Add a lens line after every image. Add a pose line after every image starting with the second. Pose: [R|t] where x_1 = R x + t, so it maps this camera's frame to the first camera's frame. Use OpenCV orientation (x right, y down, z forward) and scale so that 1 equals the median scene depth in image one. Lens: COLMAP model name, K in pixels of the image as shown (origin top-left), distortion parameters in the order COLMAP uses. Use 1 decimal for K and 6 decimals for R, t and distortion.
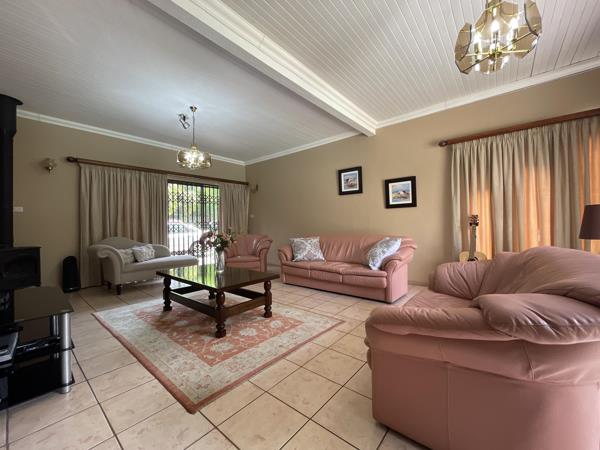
lens RADIAL K [[243.5, 0, 300.3], [0, 243.5, 224.9], [0, 0, 1]] dist [0.000110, 0.000638]
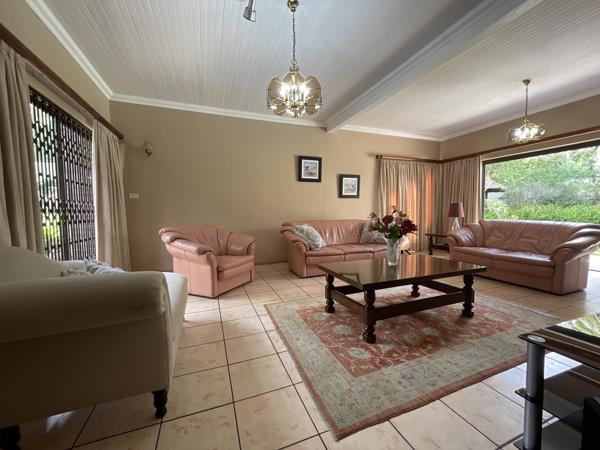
lens RADIAL K [[243.5, 0, 299.4], [0, 243.5, 225.3], [0, 0, 1]] dist [0.000110, 0.000638]
pose [[0.479603, -0.045419, 0.876309, -0.984351], [-0.000116, 0.998656, 0.051824, 0.007101], [-0.877486, -0.024956, 0.478953, 0.712480]]
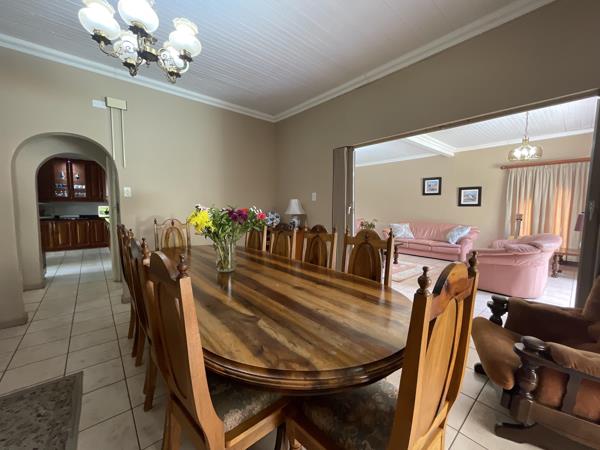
lens RADIAL K [[243.5, 0, 301.3], [0, 243.5, 224.0], [0, 0, 1]] dist [0.000110, 0.000638]
pose [[0.986414, 0.035870, -0.160312, -0.441942], [-0.024500, 0.997079, 0.072345, -0.053048], [0.162439, -0.067435, 0.984412, -0.798068]]
